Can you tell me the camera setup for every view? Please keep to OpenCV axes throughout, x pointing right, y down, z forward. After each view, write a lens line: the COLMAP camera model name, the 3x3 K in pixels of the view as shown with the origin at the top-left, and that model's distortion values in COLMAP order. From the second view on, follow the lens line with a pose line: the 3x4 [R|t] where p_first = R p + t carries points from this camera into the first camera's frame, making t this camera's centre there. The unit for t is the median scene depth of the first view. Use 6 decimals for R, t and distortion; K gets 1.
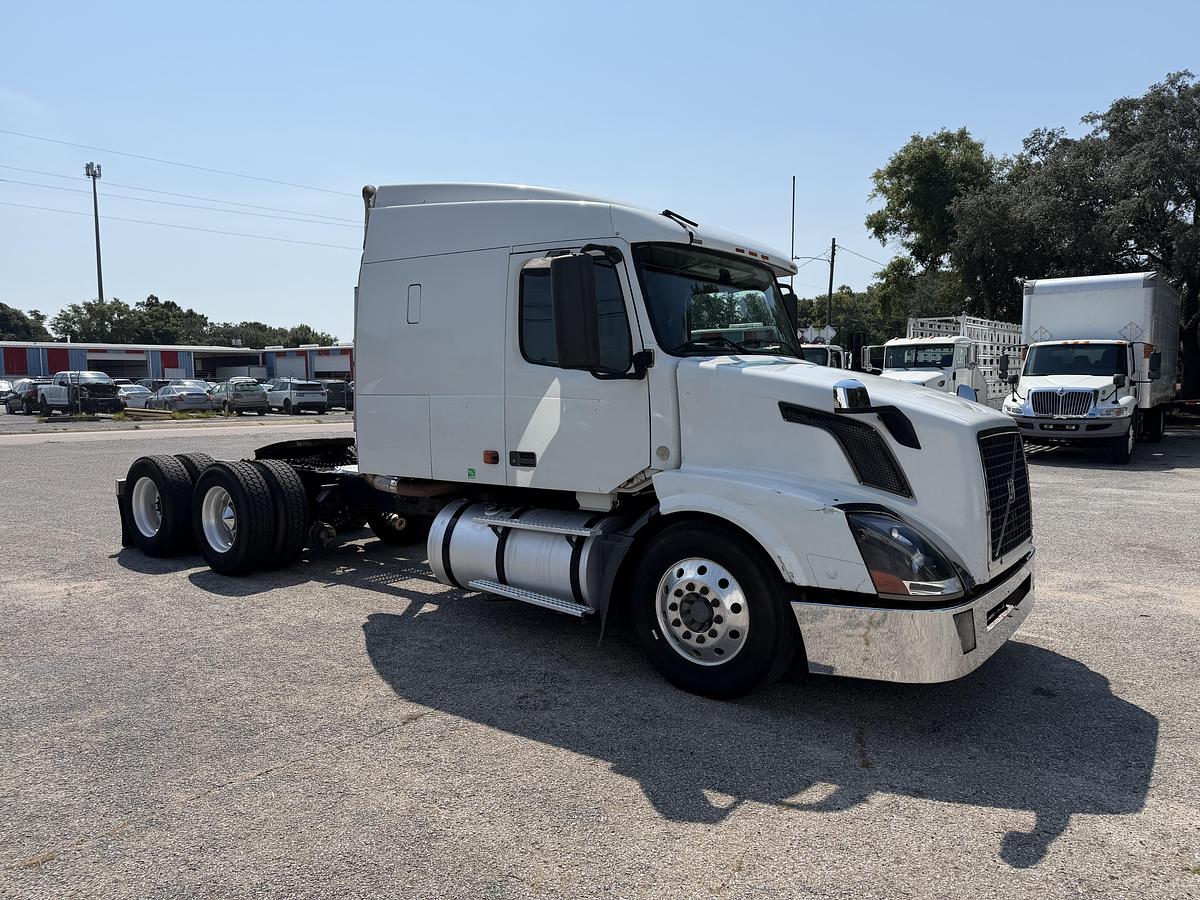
lens RADIAL K [[841.0, 0, 604.1], [0, 841.0, 447.4], [0, 0, 1]] dist [0.056641, -0.077133]
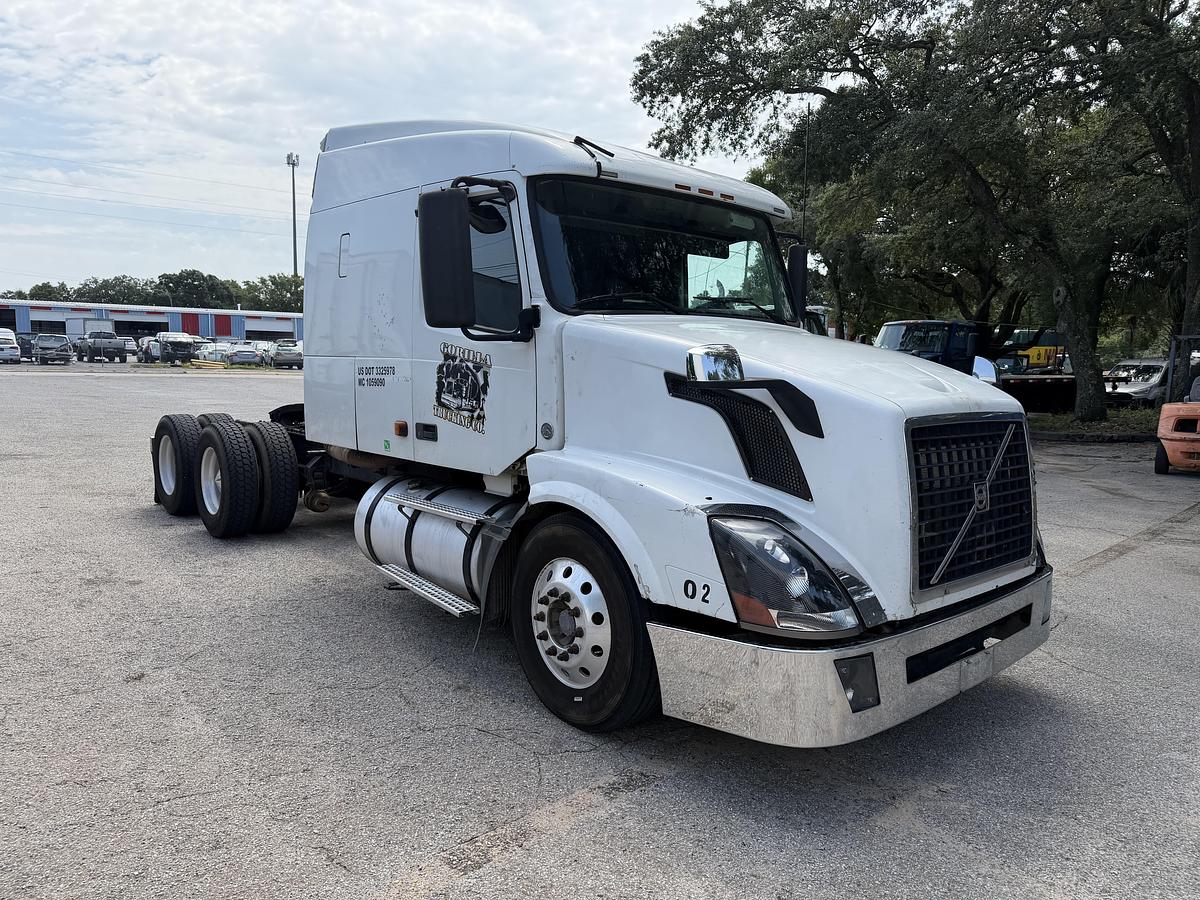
lens RADIAL K [[841.0, 0, 597.5], [0, 841.0, 463.0], [0, 0, 1]] dist [0.056641, -0.077133]
pose [[0.976782, 0.046355, -0.209162, 0.258932], [-0.036041, 0.997951, 0.052859, -0.006510], [0.211183, -0.044093, 0.976451, 0.167579]]
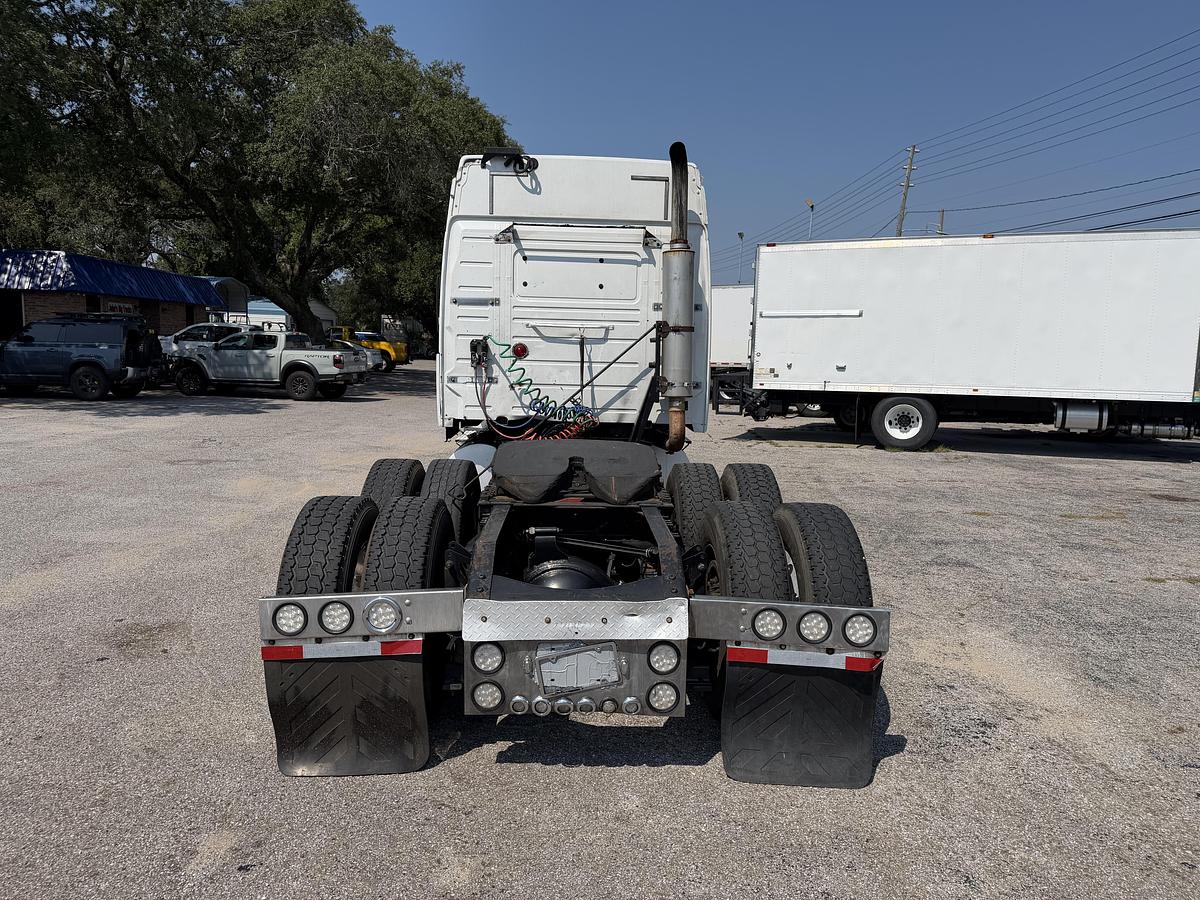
lens RADIAL K [[841.0, 0, 594.1], [0, 841.0, 468.5], [0, 0, 1]] dist [0.056641, -0.077133]
pose [[-0.620948, -0.127058, 0.773486, -1.214478], [0.032991, 0.981665, 0.187739, -0.154049], [-0.783157, 0.142095, -0.605371, 2.073174]]
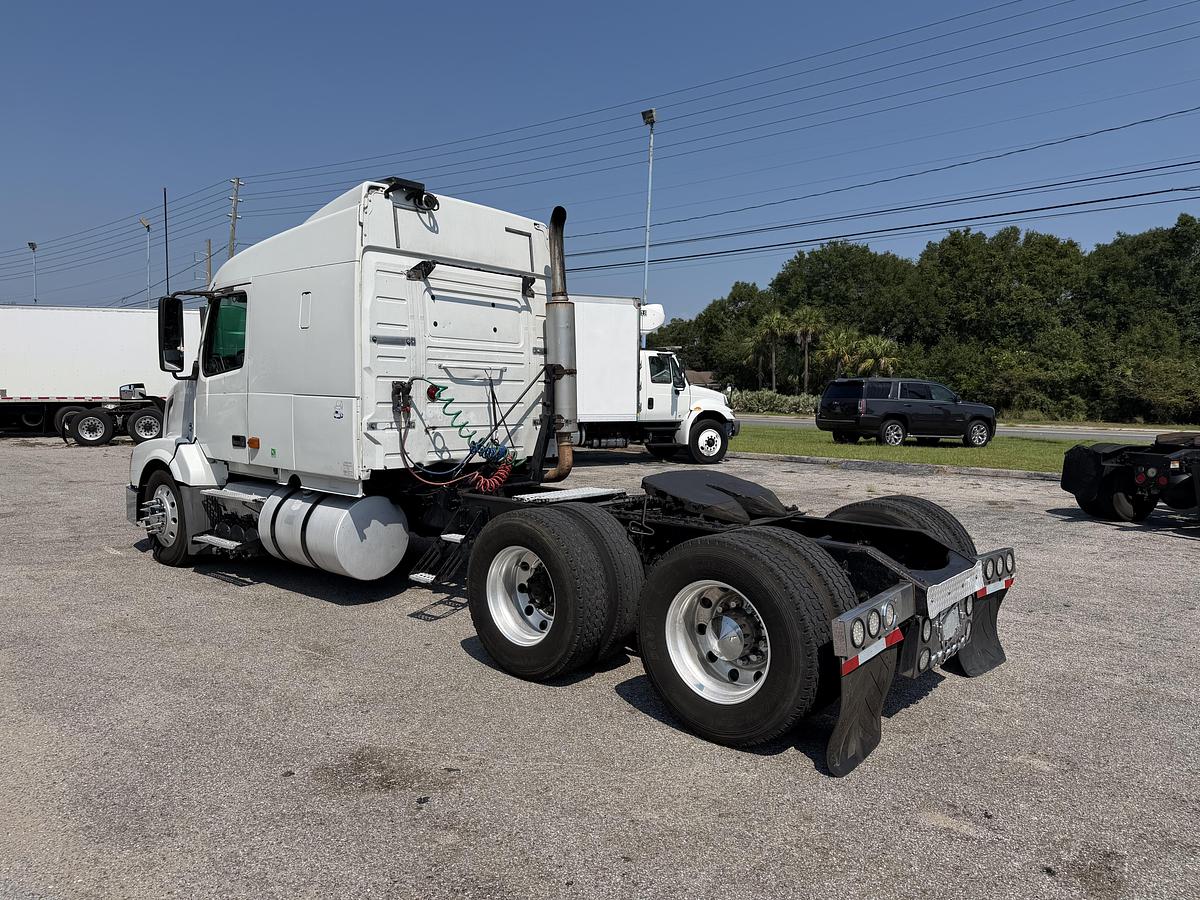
lens RADIAL K [[841.0, 0, 618.3], [0, 841.0, 458.6], [0, 0, 1]] dist [0.056641, -0.077133]
pose [[-0.998574, -0.018607, 0.050037, -0.487614], [-0.010784, 0.988276, 0.152294, -0.187069], [-0.052284, 0.151538, -0.987068, 2.553498]]
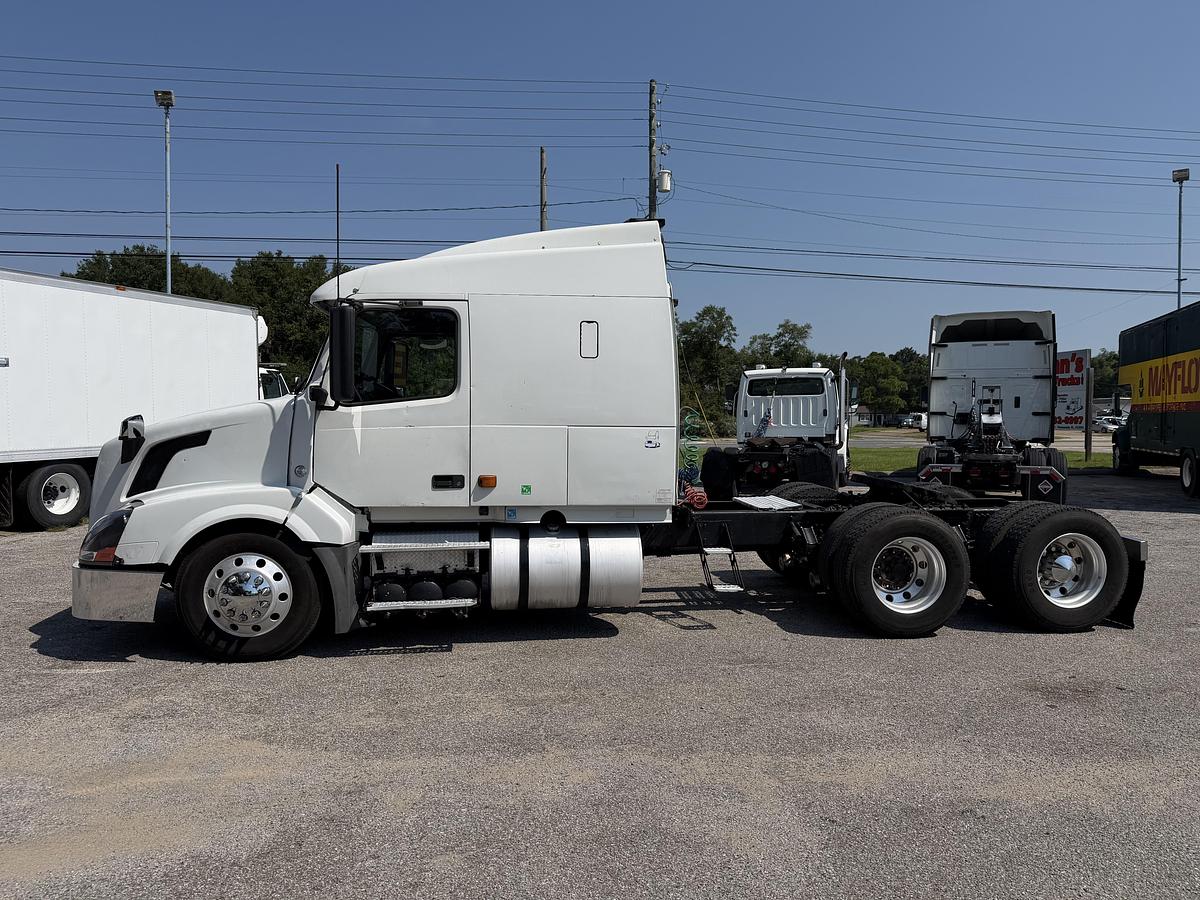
lens RADIAL K [[841.0, 0, 595.0], [0, 841.0, 449.8], [0, 0, 1]] dist [0.056641, -0.077133]
pose [[-0.713798, 0.027429, -0.699815, 0.786025], [-0.054268, 0.994062, 0.094314, -0.165821], [0.698246, 0.105299, -0.708071, 2.215715]]
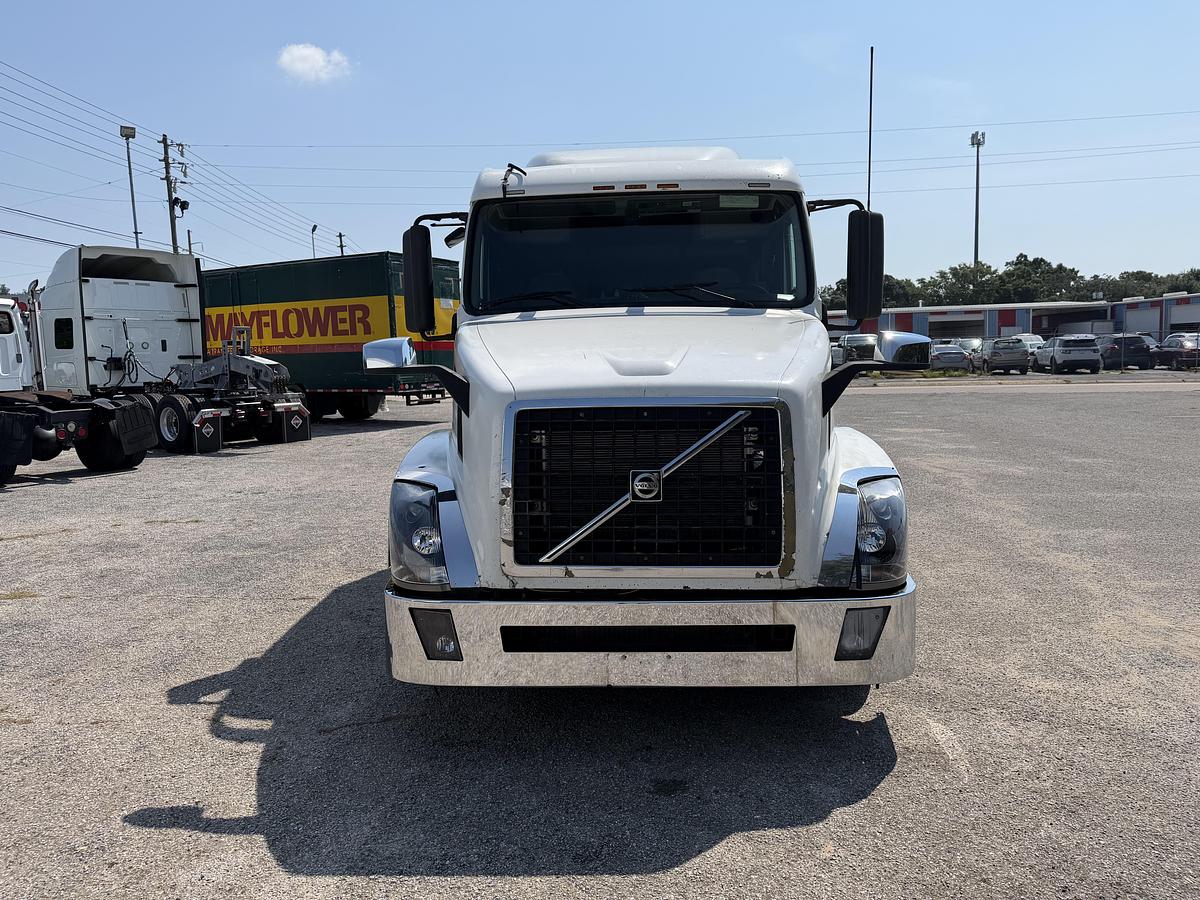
lens RADIAL K [[841.0, 0, 588.5], [0, 841.0, 442.8], [0, 0, 1]] dist [0.056641, -0.077133]
pose [[0.560411, 0.074286, -0.824877, 0.883418], [-0.038515, 0.997229, 0.063640, -0.023800], [0.827319, -0.003895, 0.561719, 0.487536]]
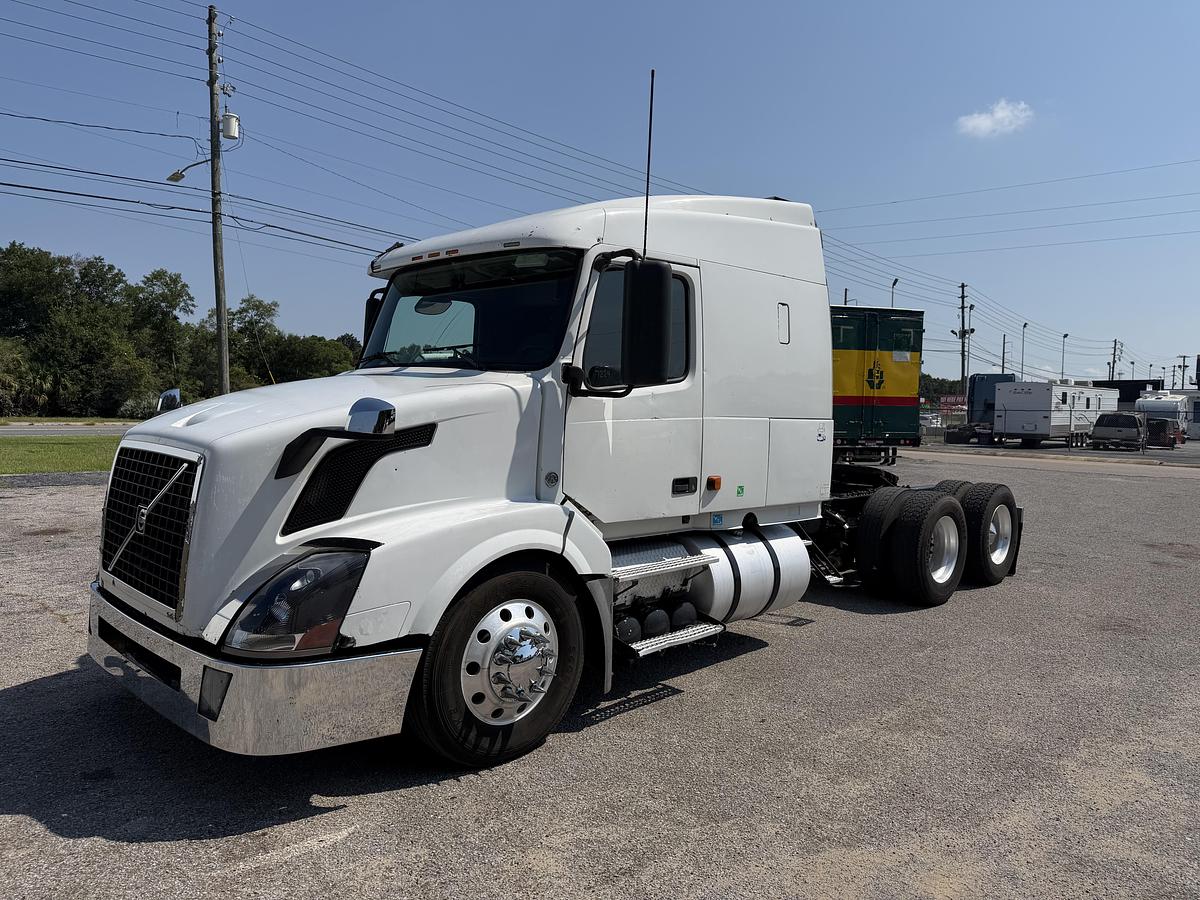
lens RADIAL K [[841.0, 0, 595.8], [0, 841.0, 430.9], [0, 0, 1]] dist [0.056641, -0.077133]
pose [[-0.138857, 0.027893, -0.989920, 1.064134], [-0.095337, 0.994584, 0.041397, -0.097011], [0.985713, 0.100124, -0.135446, 1.328193]]
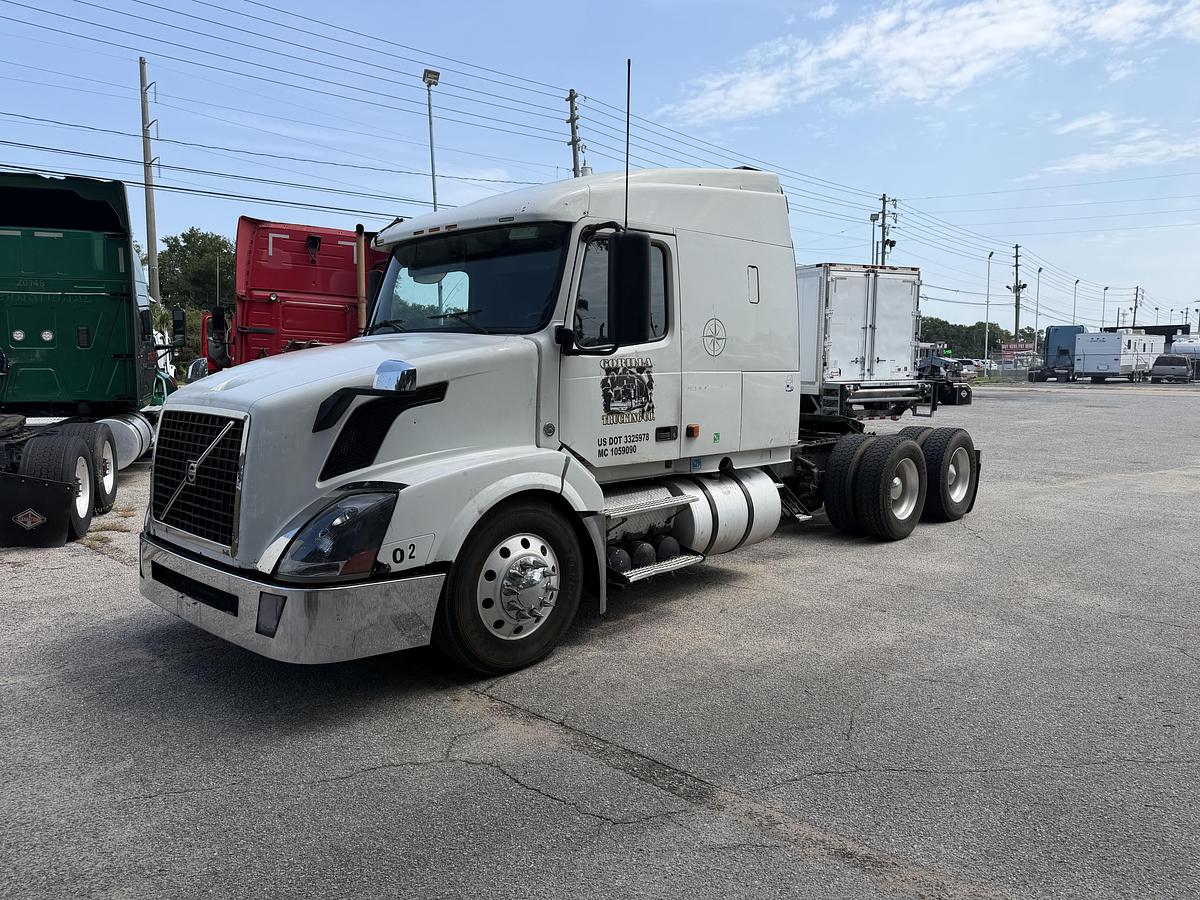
lens RADIAL K [[841.0, 0, 590.6], [0, 841.0, 440.1], [0, 0, 1]] dist [0.056641, -0.077133]
pose [[-0.123149, 0.085686, -0.988682, 1.169532], [-0.070156, 0.993021, 0.094801, -0.091629], [0.989905, 0.081037, -0.116278, 1.333676]]
